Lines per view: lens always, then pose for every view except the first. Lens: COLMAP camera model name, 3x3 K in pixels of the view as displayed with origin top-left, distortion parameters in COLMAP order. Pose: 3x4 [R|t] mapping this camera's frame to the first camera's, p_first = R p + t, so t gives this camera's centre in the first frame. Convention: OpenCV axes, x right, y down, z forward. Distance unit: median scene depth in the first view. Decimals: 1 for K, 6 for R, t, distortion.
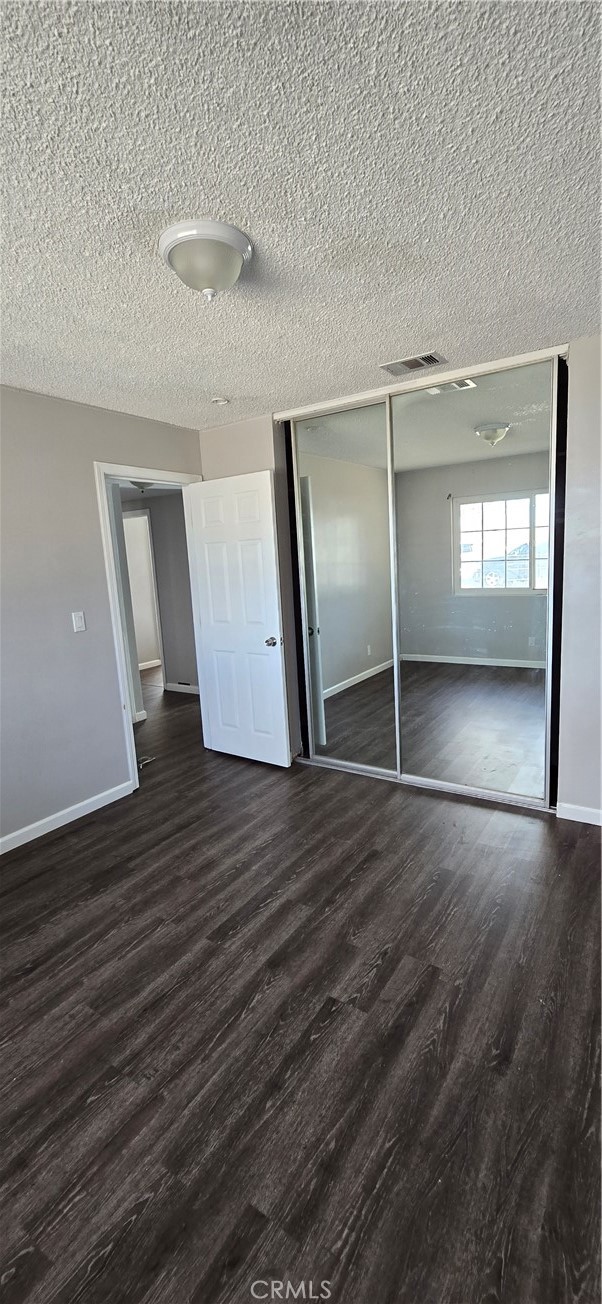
lens RADIAL K [[549.8, 0, 297.8], [0, 549.8, 656.0], [0, 0, 1]] dist [0.009934, -0.000487]
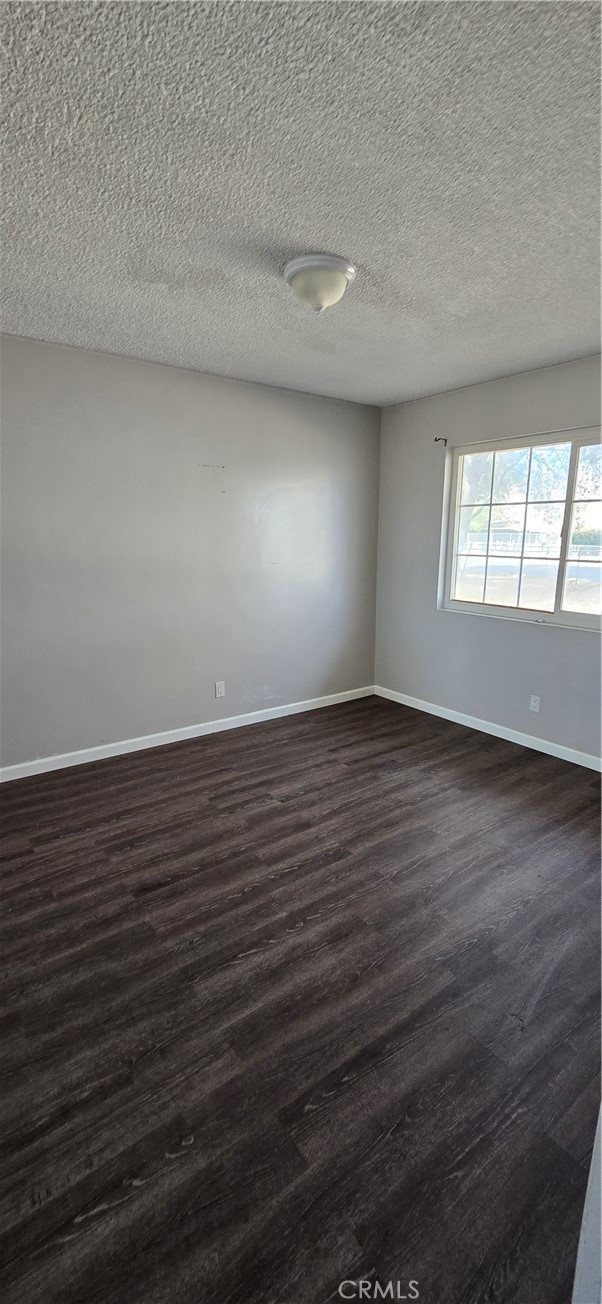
lens RADIAL K [[549.8, 0, 308.6], [0, 549.8, 651.5], [0, 0, 1]] dist [0.009934, -0.000487]
pose [[-0.947935, -0.022029, 0.317700, -0.465063], [0.097146, 0.930055, 0.354346, -0.319059], [-0.303284, 0.366760, -0.879492, 2.012781]]
